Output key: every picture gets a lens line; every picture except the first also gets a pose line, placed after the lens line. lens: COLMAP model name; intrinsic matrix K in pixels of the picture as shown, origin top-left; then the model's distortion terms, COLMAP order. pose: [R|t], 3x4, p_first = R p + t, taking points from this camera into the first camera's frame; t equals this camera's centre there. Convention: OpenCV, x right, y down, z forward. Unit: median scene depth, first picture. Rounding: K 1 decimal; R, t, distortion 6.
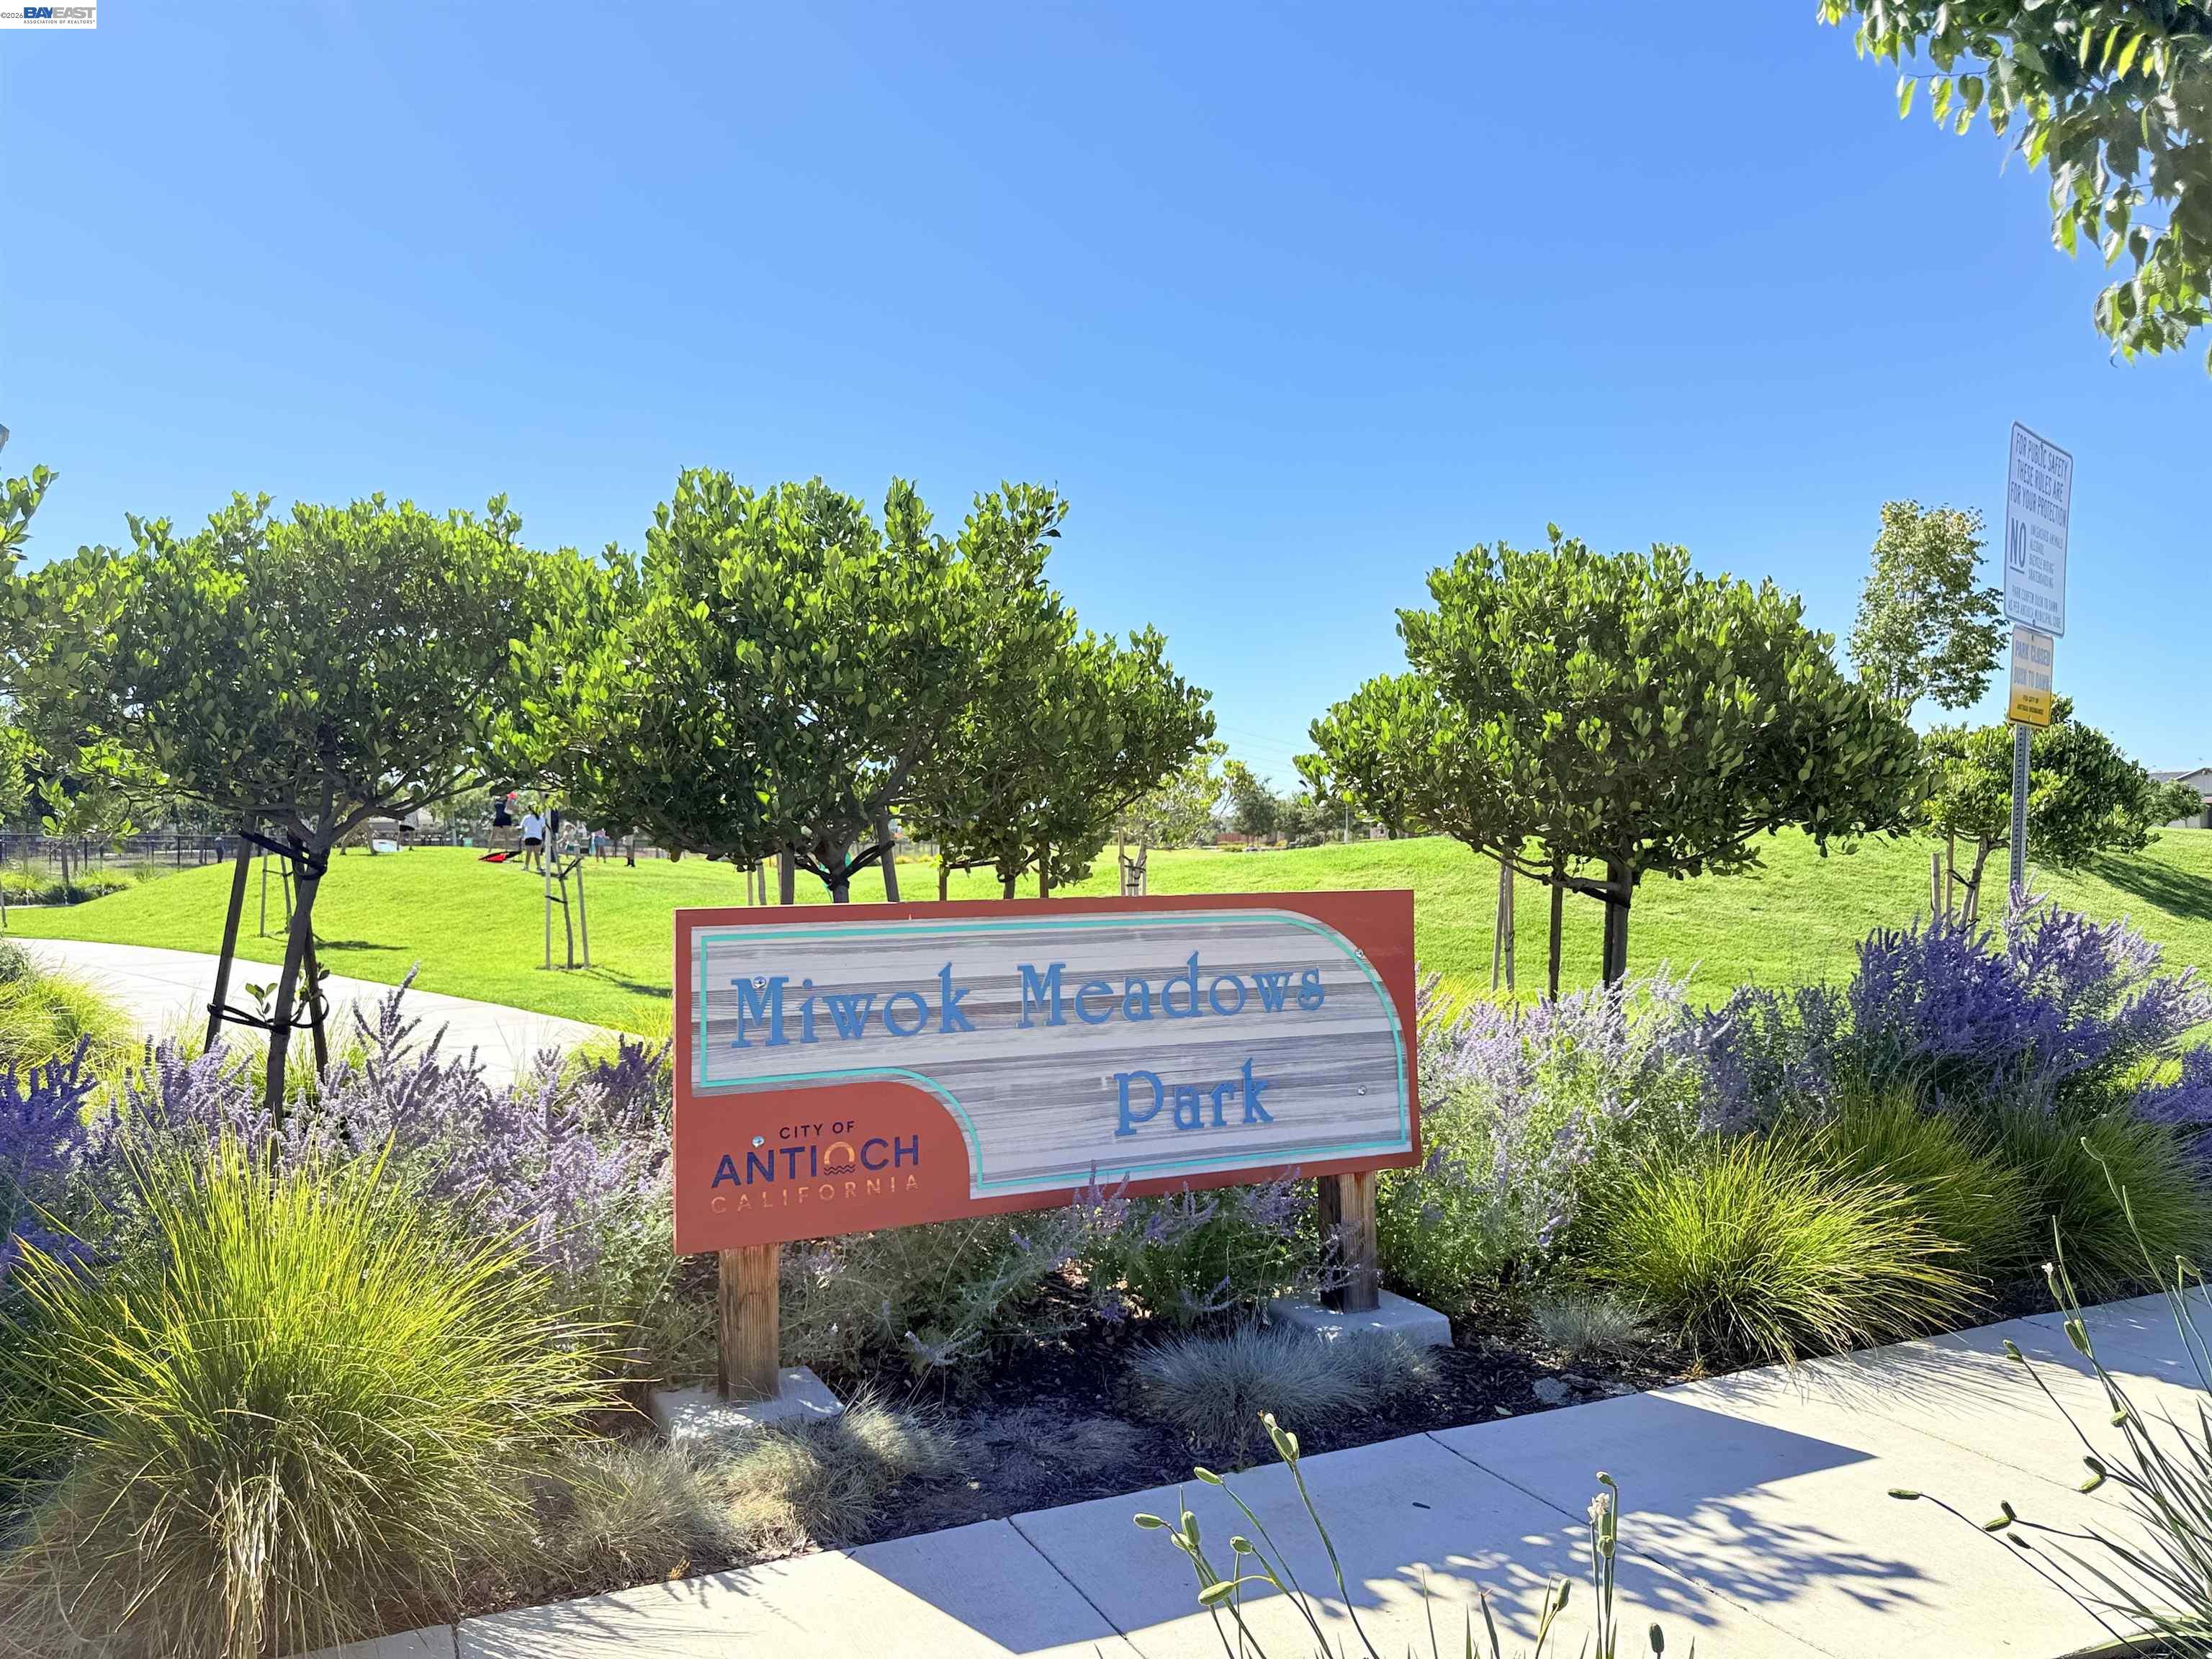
lens RADIAL K [[1543.6, 0, 1106.8], [0, 1543.6, 807.3], [0, 0, 1]] dist [0.024078, -0.001107]
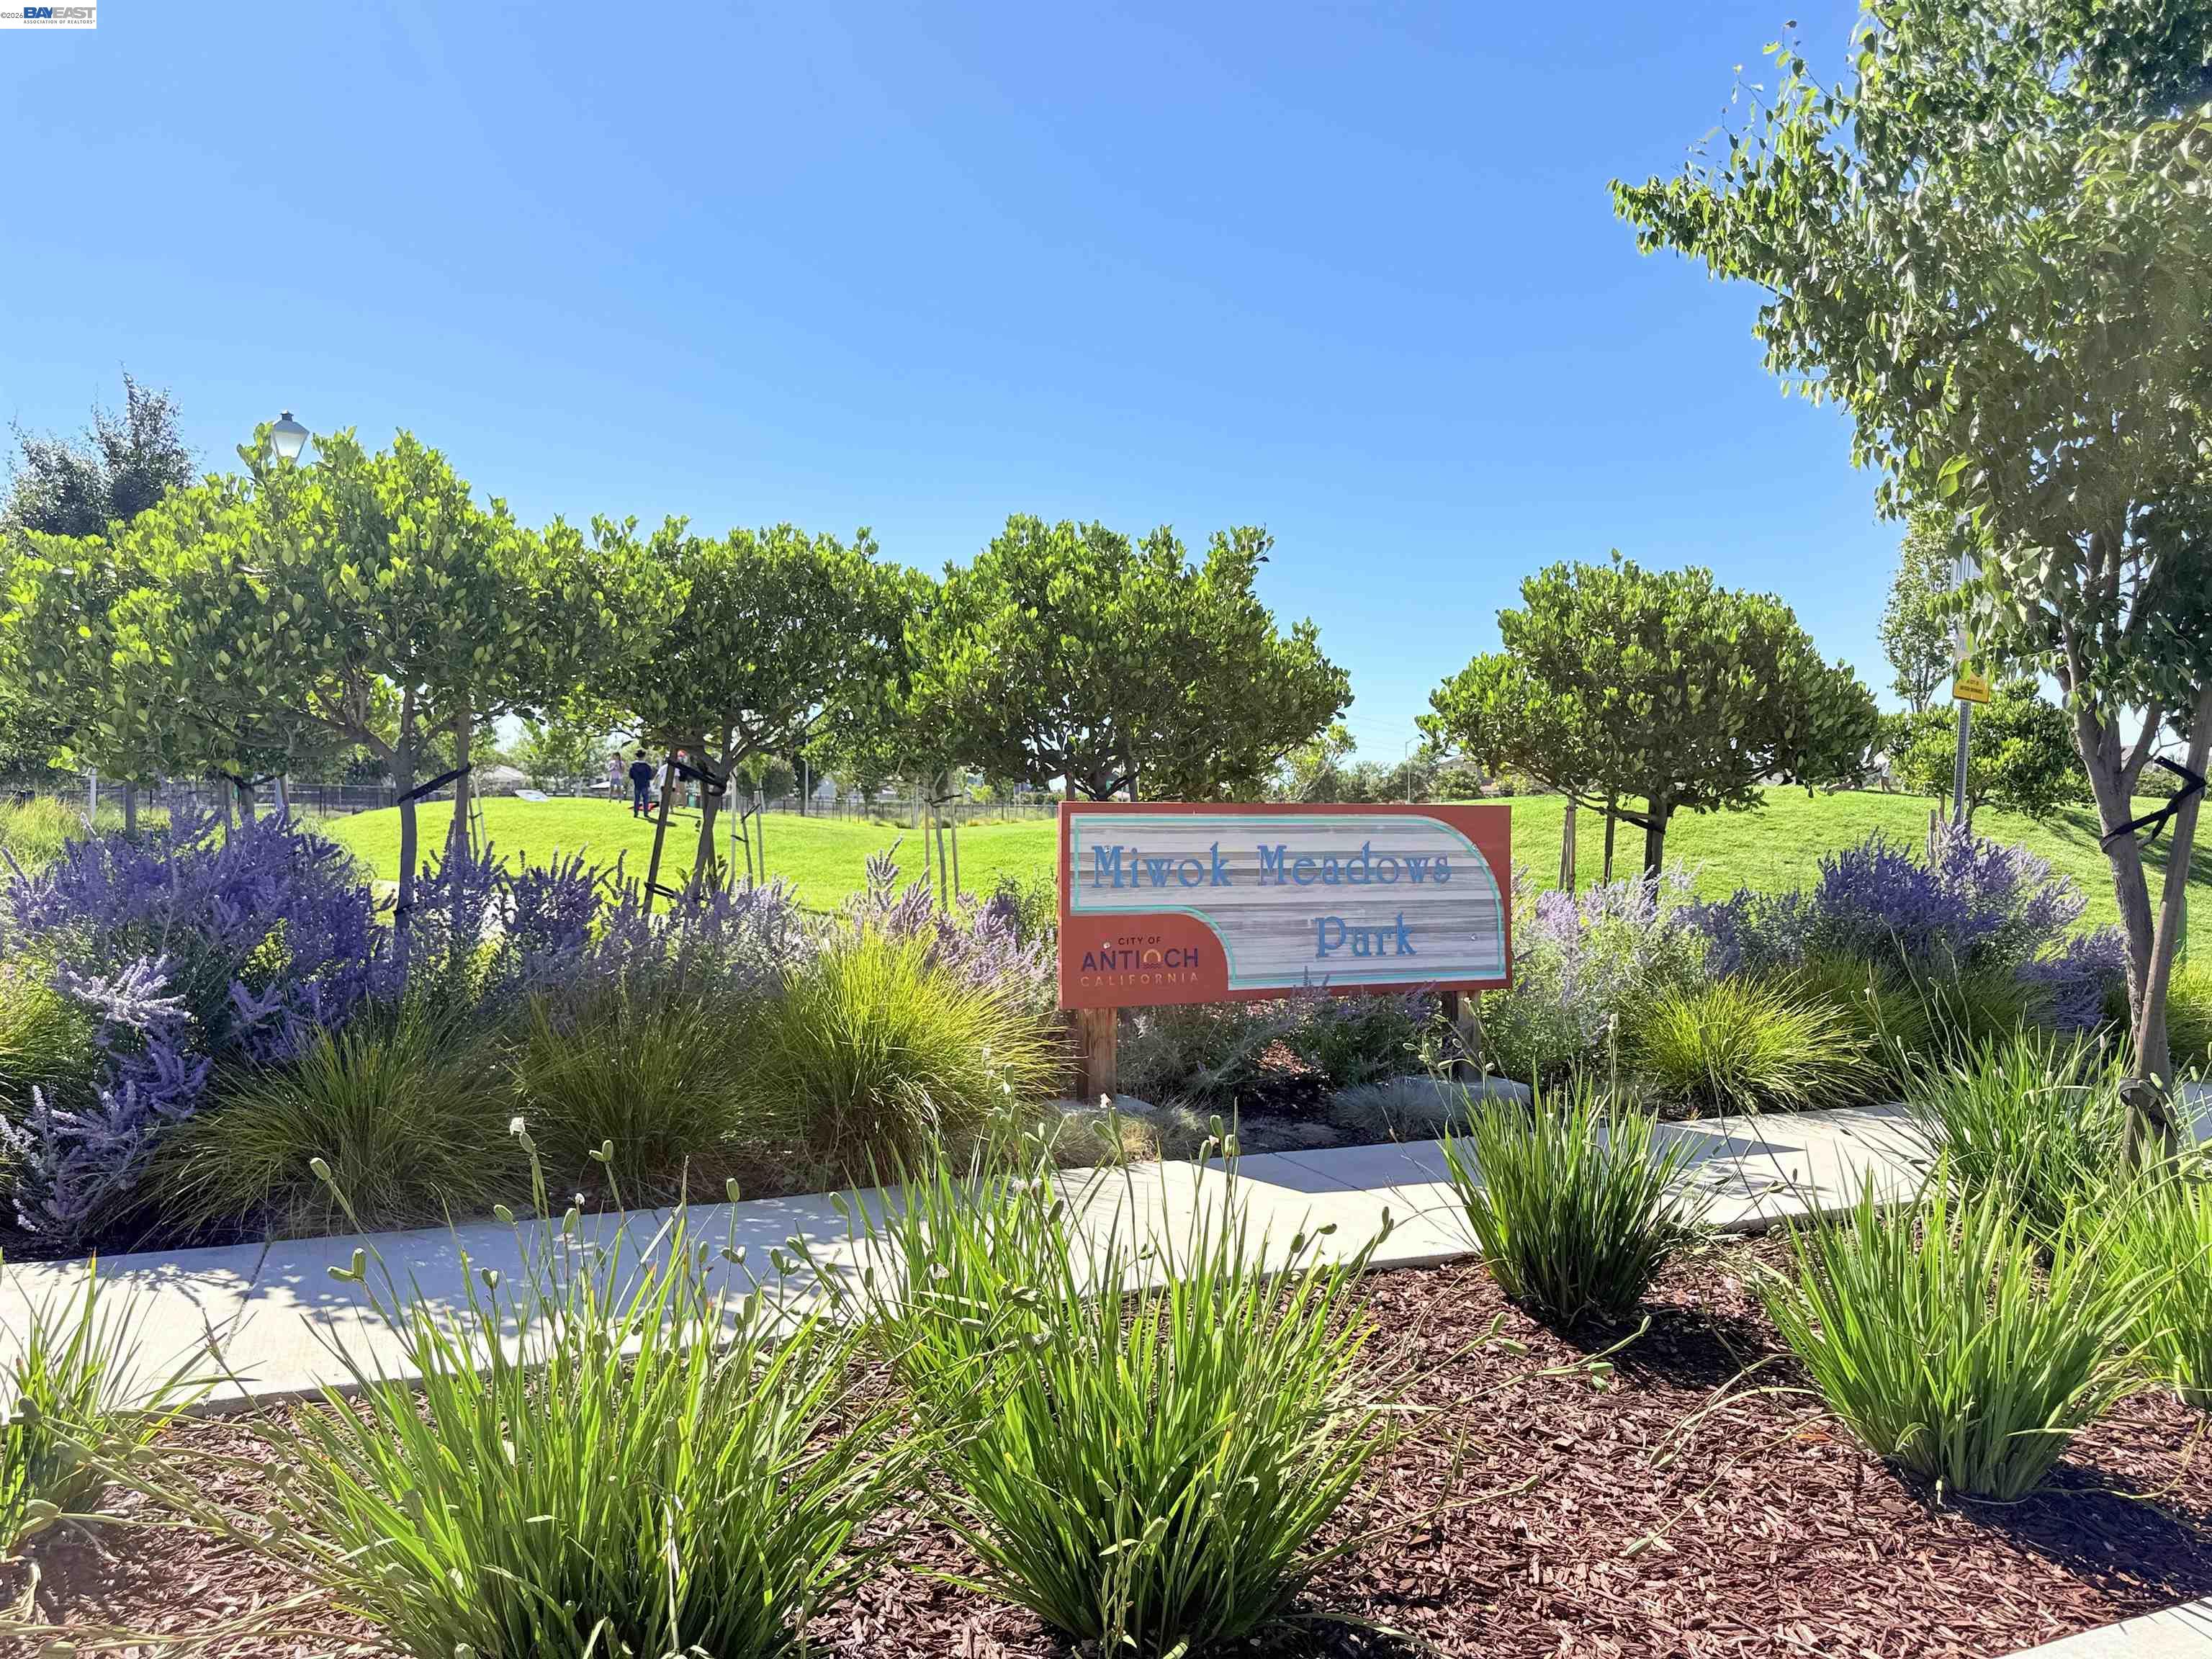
lens RADIAL K [[1412.0, 0, 1106.0], [0, 1412.0, 829.5], [0, 0, 1]] dist [-0.003528, -0.000711]
pose [[0.997873, 0.017838, -0.062704, -0.093619], [-0.015155, 0.998959, 0.043016, 0.020381], [0.063406, -0.041974, 0.997105, -0.337990]]
